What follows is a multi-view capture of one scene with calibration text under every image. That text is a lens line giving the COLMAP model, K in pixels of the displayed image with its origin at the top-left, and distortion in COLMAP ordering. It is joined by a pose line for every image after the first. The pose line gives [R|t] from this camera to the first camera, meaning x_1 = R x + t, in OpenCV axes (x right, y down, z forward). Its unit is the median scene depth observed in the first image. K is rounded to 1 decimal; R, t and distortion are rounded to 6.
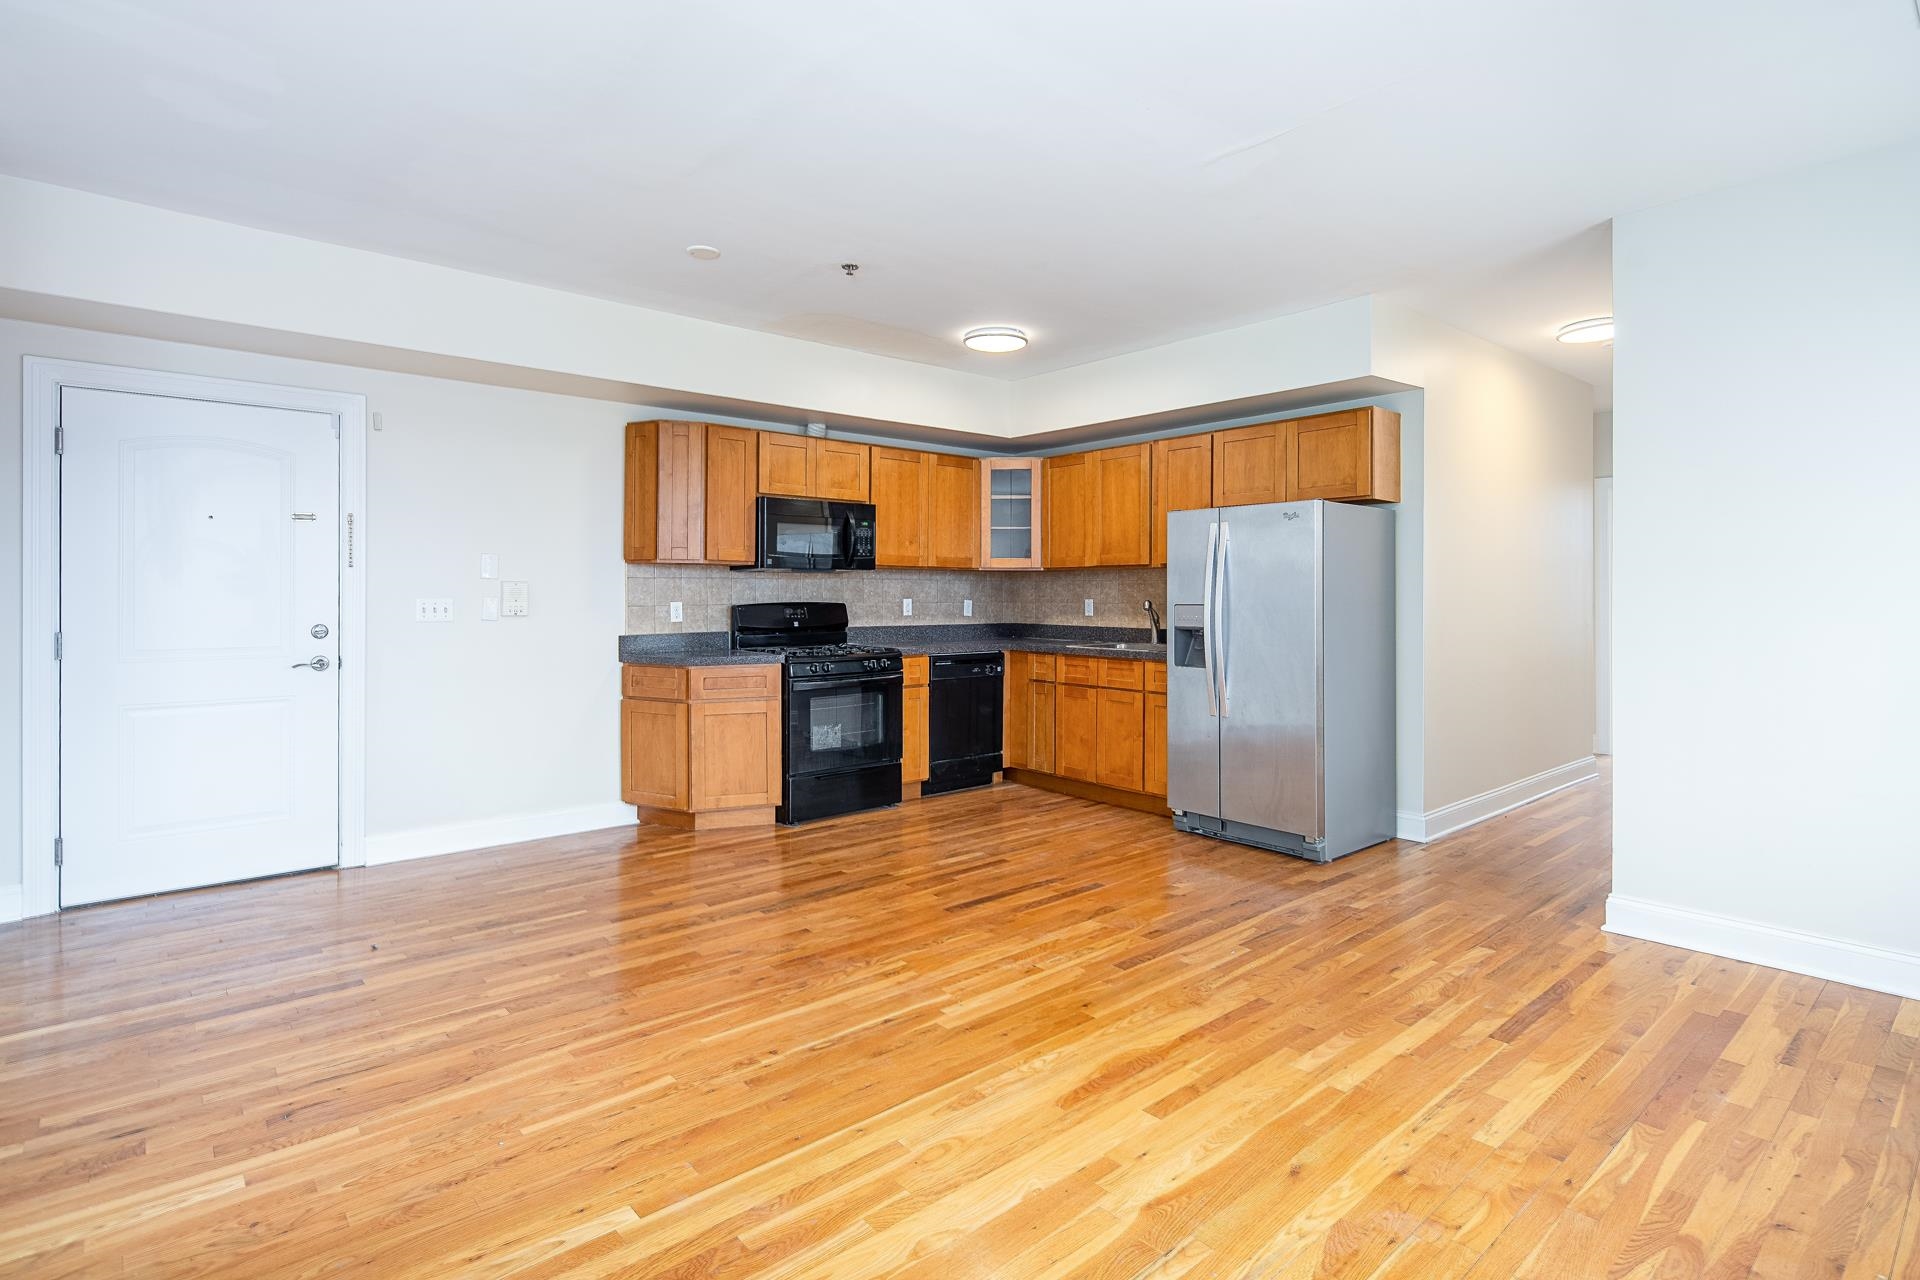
lens RADIAL K [[946.8, 0, 965.4], [0, 946.8, 595.2], [0, 0, 1]] dist [-0.001946, -0.000731]
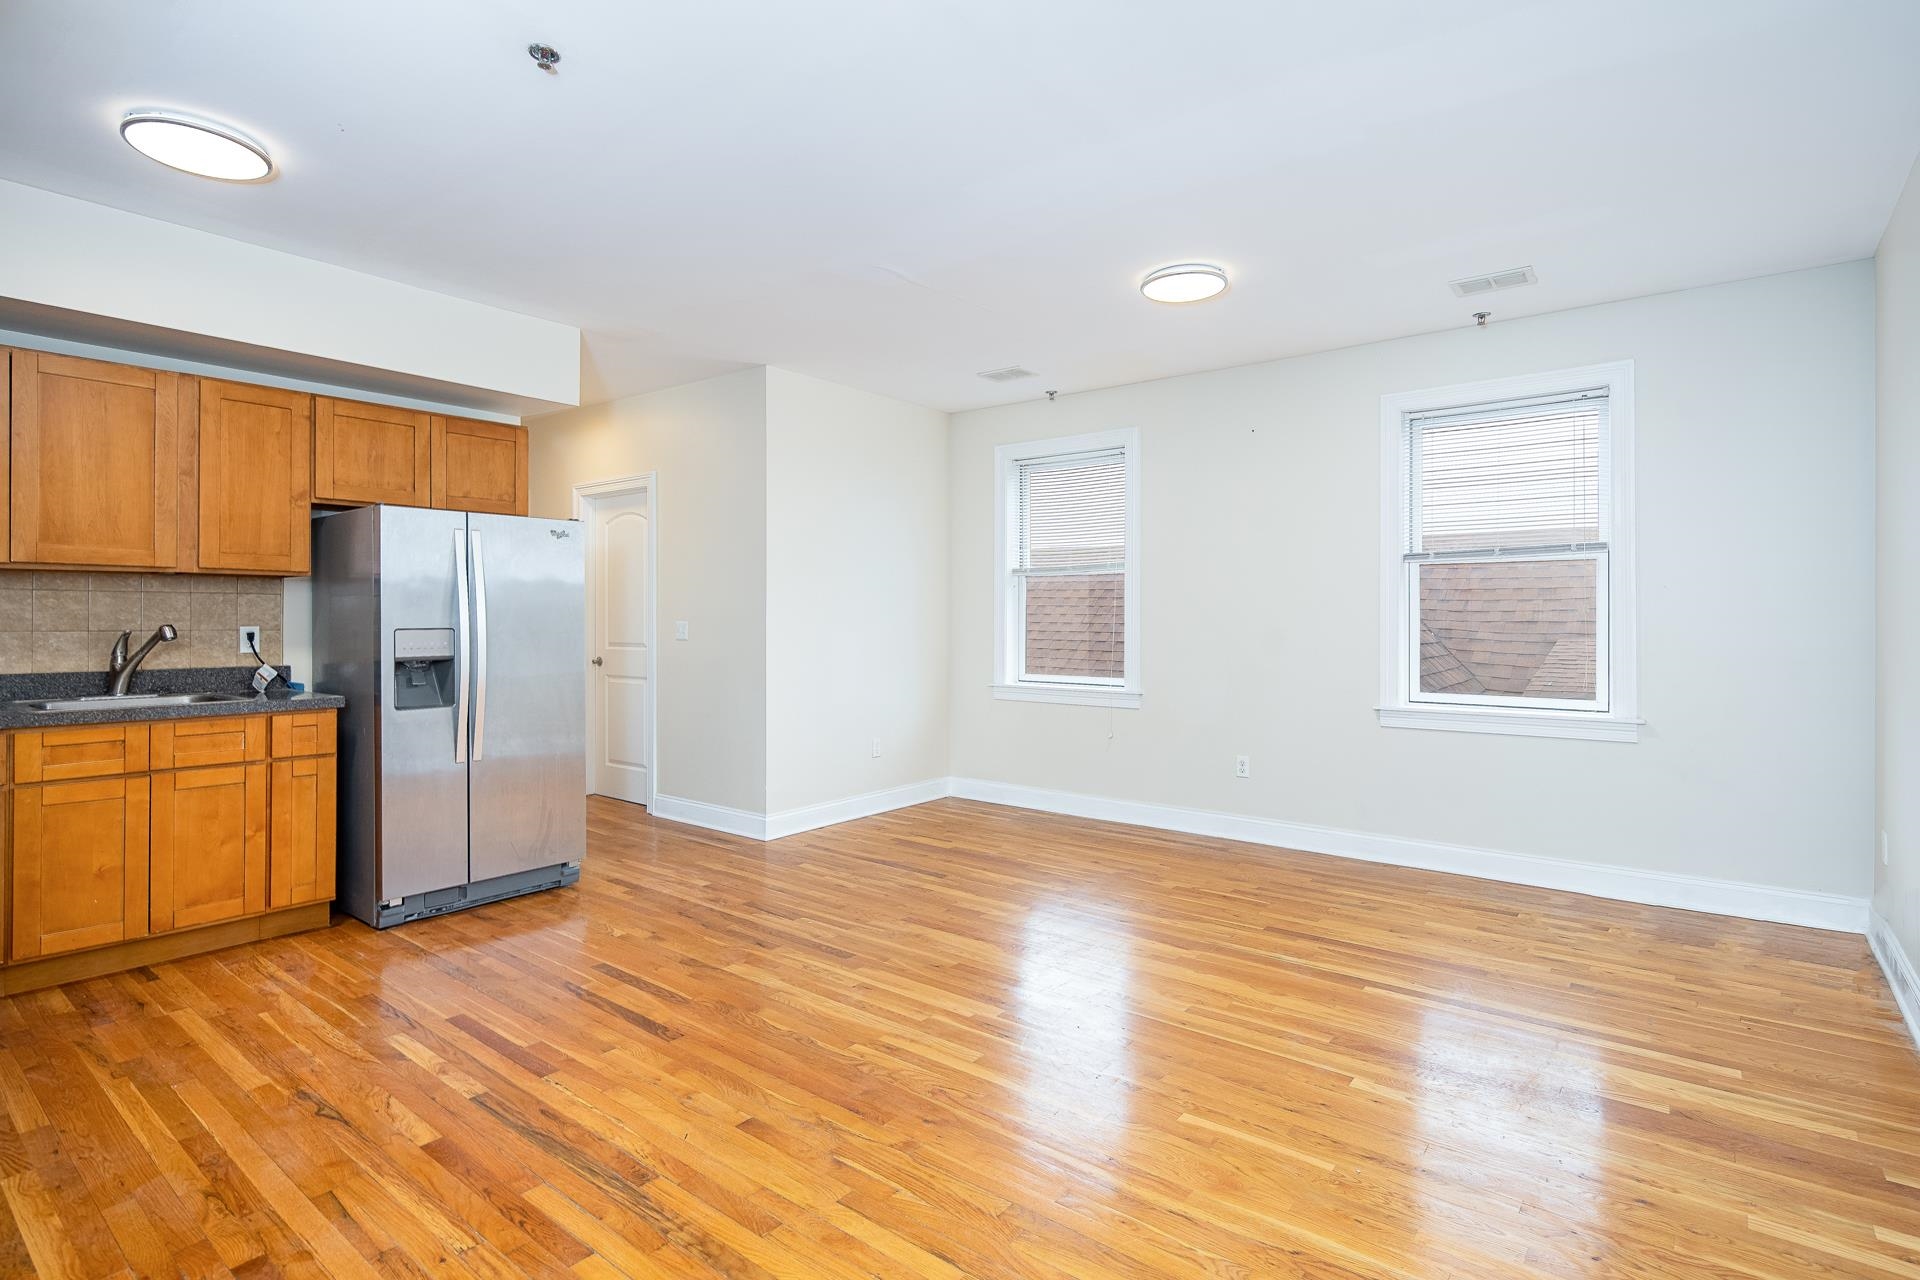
lens RADIAL K [[941.8, 0, 964.9], [0, 941.8, 617.8], [0, 0, 1]] dist [-0.000025, -0.001069]
pose [[-0.190088, -0.002295, 0.981764, -0.593452], [-0.002104, 0.999996, 0.001930, -0.001519], [-0.981765, -0.001699, -0.190093, 0.684458]]
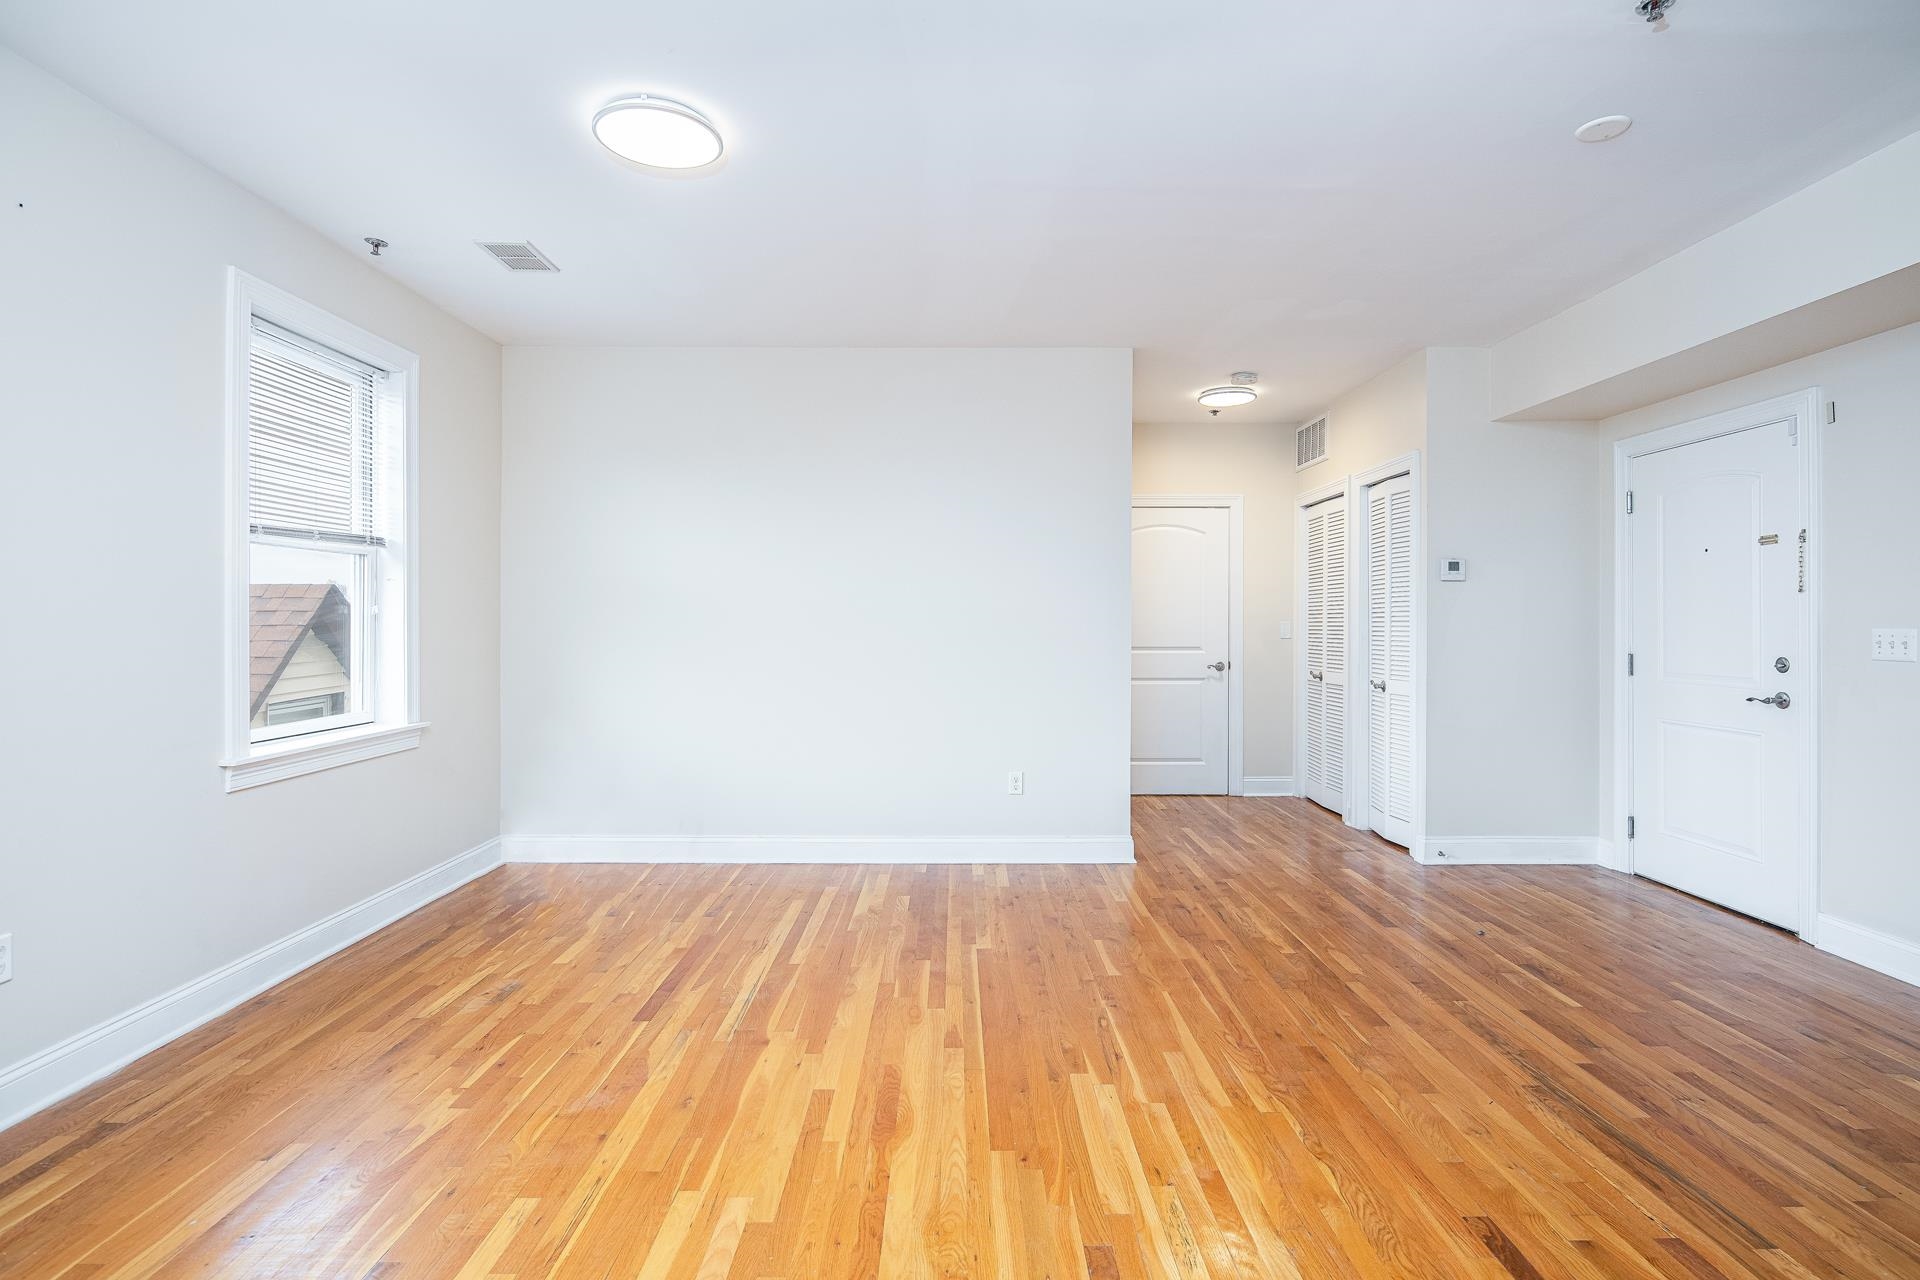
lens RADIAL K [[943.2, 0, 966.7], [0, 943.2, 625.3], [0, 0, 1]] dist [0.002446, -0.001504]
pose [[-0.645910, 0.001355, -0.763412, 0.424838], [-0.001710, 0.999993, 0.003222, -0.000157], [0.763412, 0.003387, -0.645903, 0.837513]]
